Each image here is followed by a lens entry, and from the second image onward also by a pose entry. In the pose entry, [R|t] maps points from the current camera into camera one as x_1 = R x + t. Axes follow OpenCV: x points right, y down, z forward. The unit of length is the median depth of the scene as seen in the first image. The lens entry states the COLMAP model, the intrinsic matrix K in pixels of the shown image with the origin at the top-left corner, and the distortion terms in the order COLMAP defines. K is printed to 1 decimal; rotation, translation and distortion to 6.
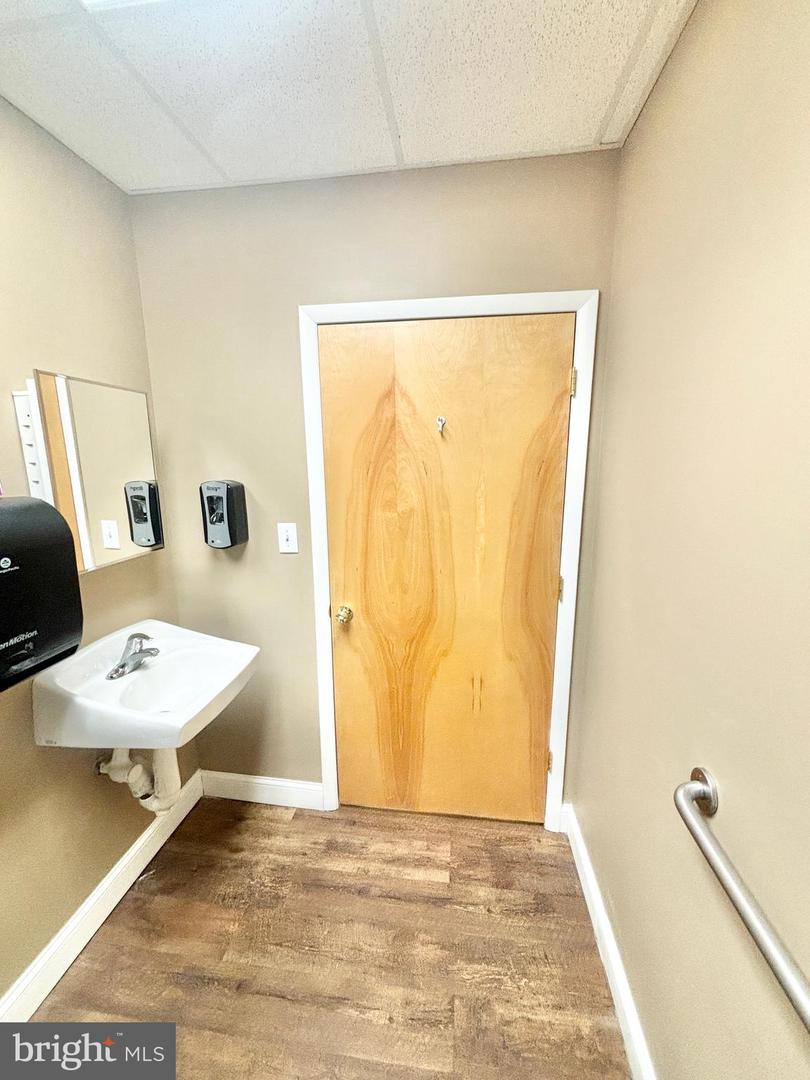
lens RADIAL K [[433.2, 0, 404.0], [0, 433.2, 538.5], [0, 0, 1]] dist [-0.000033, 0.000132]
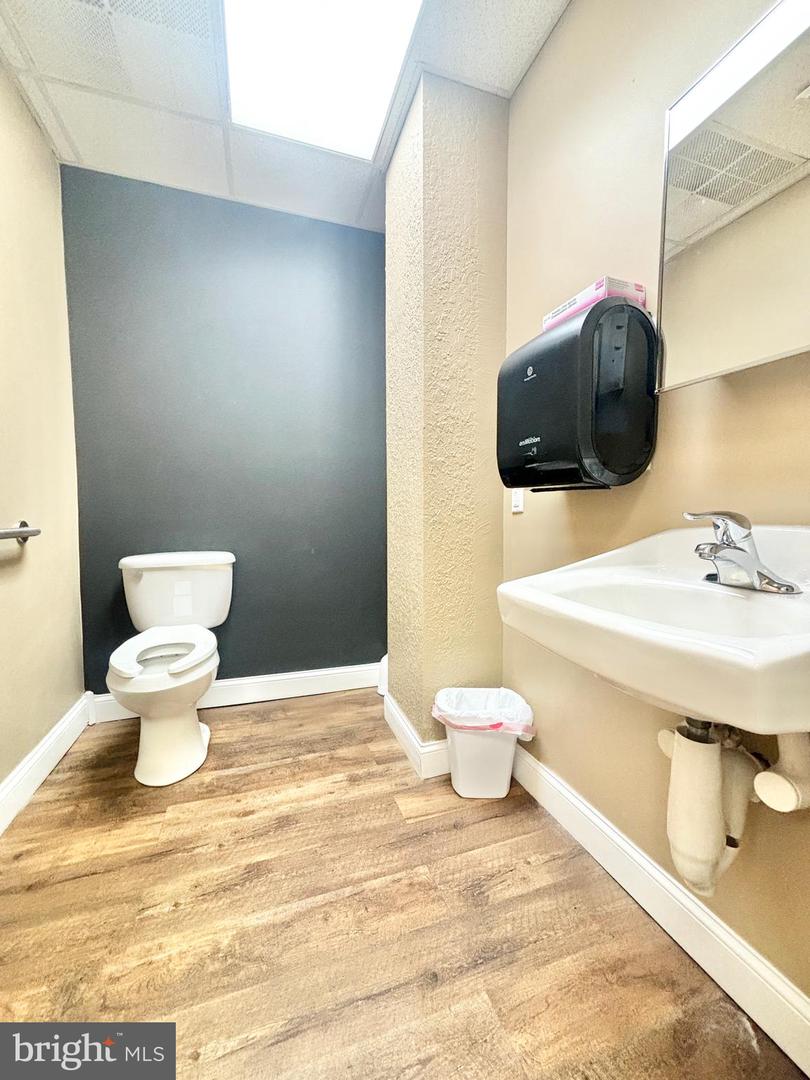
lens RADIAL K [[433.2, 0, 405.0], [0, 433.2, 539.8], [0, 0, 1]] dist [-0.000033, 0.000132]
pose [[-0.896666, 0.043845, -0.440531, -0.053647], [-0.070522, 0.968231, 0.239907, 0.165629], [0.437054, 0.246184, -0.865088, 1.356652]]
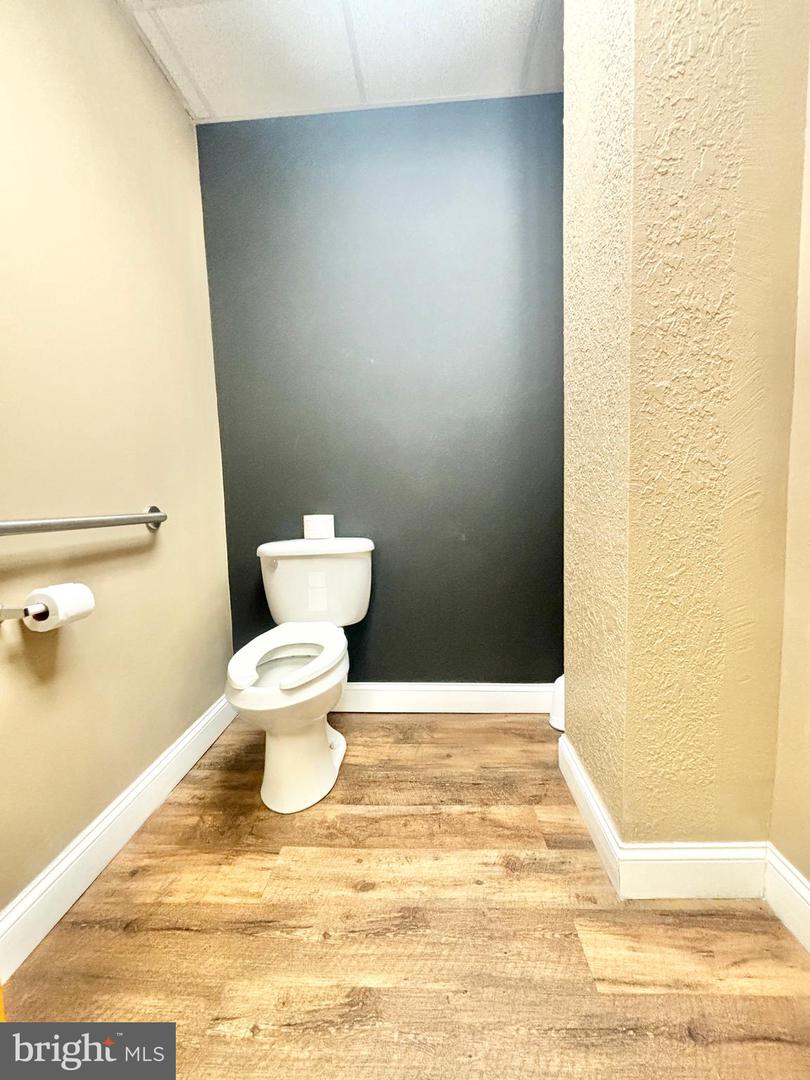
lens RADIAL K [[433.2, 0, 407.0], [0, 433.2, 538.2], [0, 0, 1]] dist [-0.000033, 0.000132]
pose [[-0.996208, 0.054743, -0.067617, -0.197953], [0.033430, 0.958415, 0.283412, 0.250908], [0.080320, 0.280077, -0.956611, 1.034541]]
